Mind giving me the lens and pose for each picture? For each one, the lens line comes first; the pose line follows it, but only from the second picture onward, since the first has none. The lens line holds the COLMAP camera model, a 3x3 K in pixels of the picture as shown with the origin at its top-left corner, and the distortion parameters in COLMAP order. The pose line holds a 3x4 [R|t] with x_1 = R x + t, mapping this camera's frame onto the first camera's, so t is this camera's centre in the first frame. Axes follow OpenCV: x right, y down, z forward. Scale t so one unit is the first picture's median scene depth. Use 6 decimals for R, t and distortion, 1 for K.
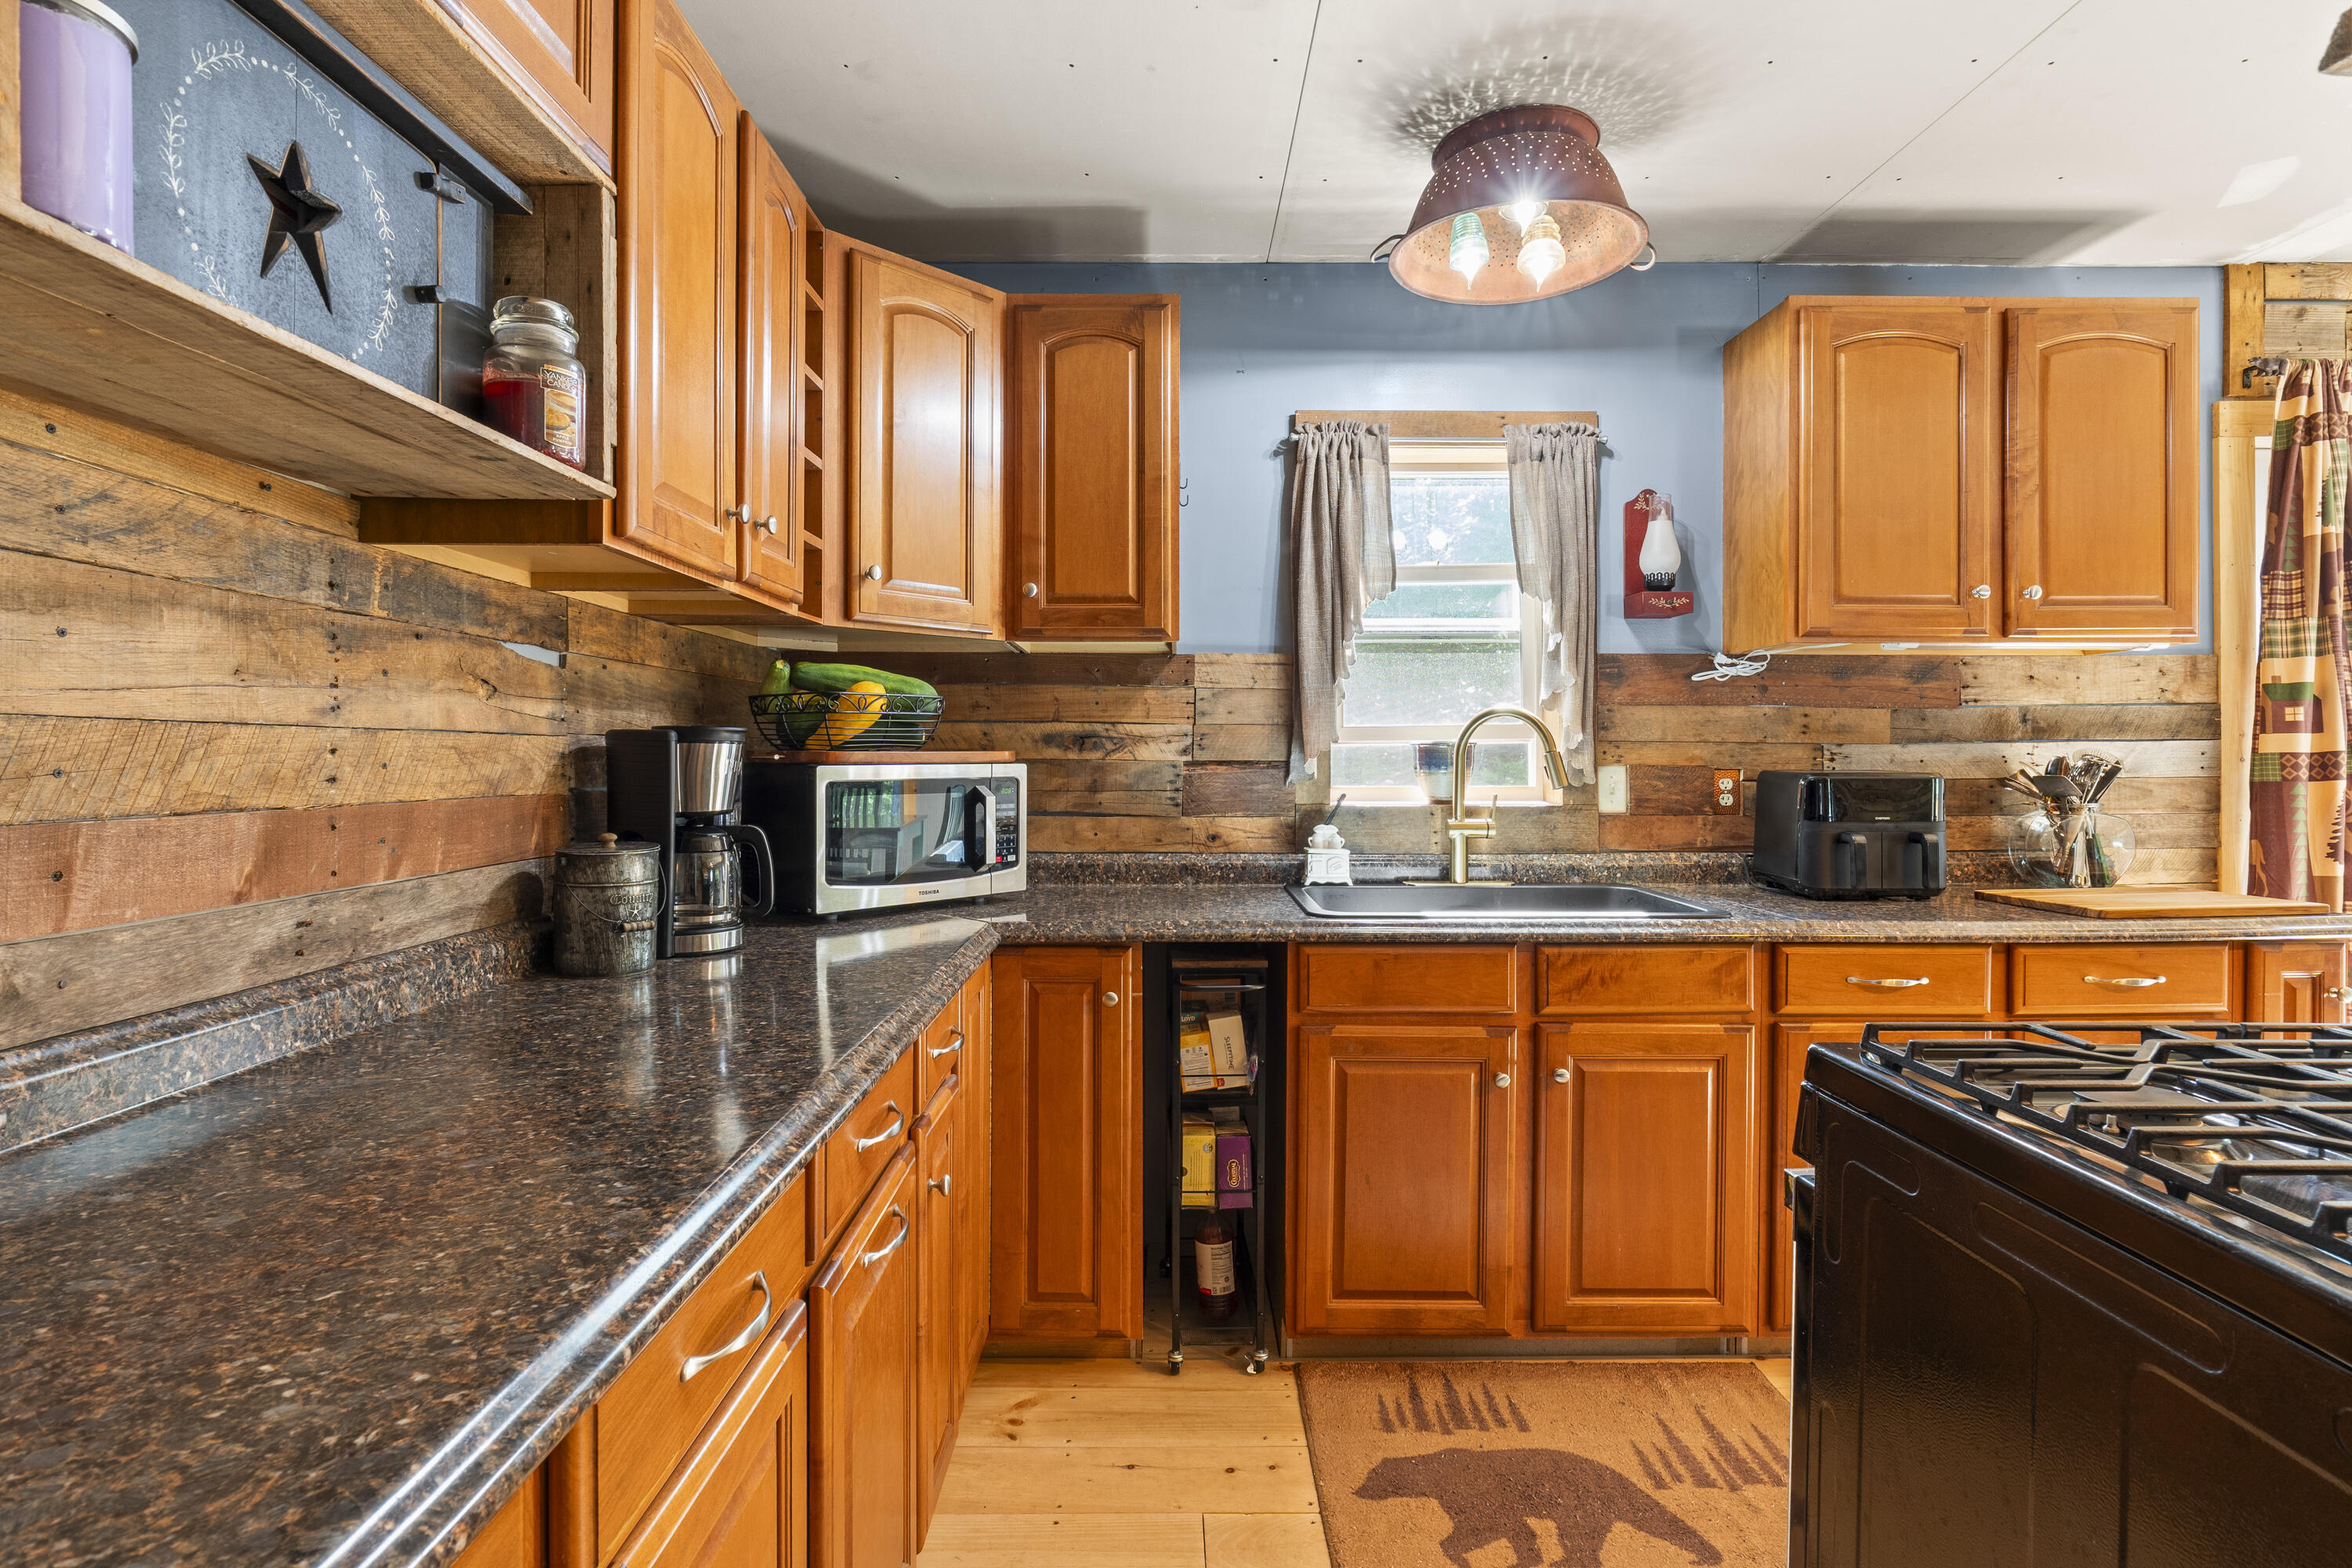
lens RADIAL K [[1129.0, 0, 1165.6], [0, 1129.0, 765.1], [0, 0, 1]] dist [0.000180, 0.000113]
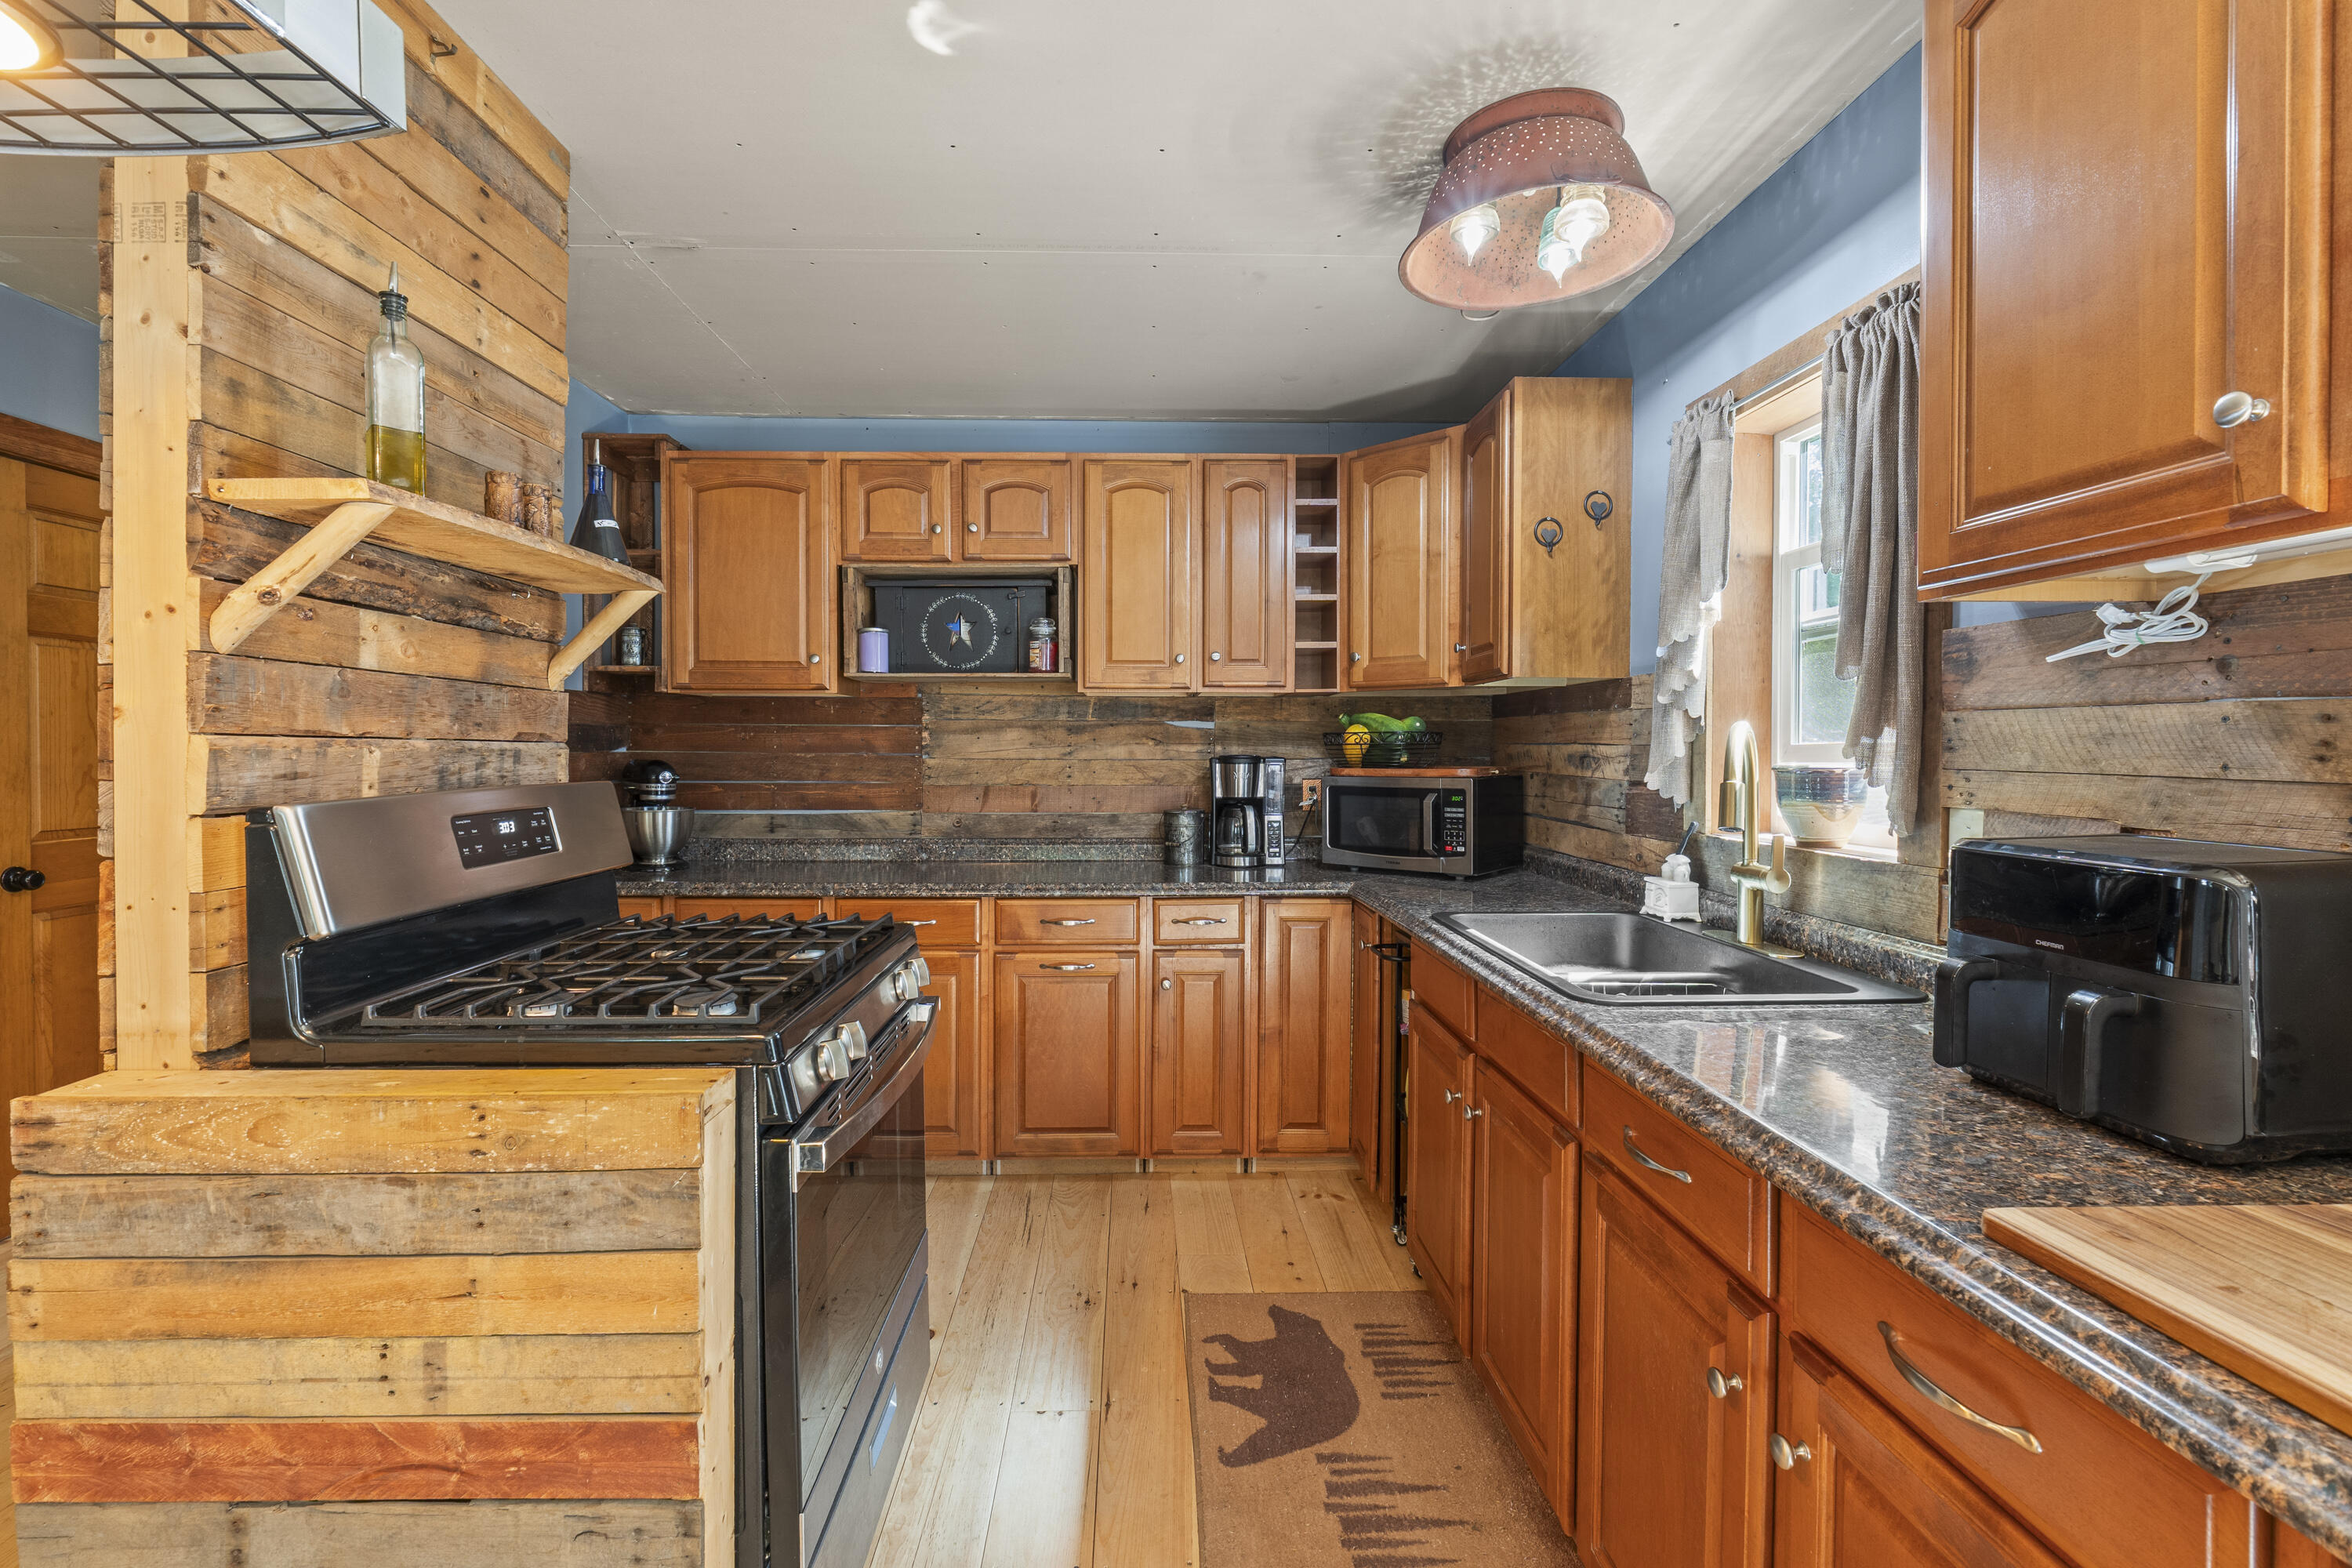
lens RADIAL K [[1020.5, 0, 1165.2], [0, 1020.5, 767.1], [0, 0, 1]] dist [-0.000111, -0.005868]
pose [[0.029501, 0.016223, -0.999433, 0.980612], [-0.008350, 0.999837, 0.015983, -0.028735], [0.999530, 0.007874, 0.029632, 0.569976]]
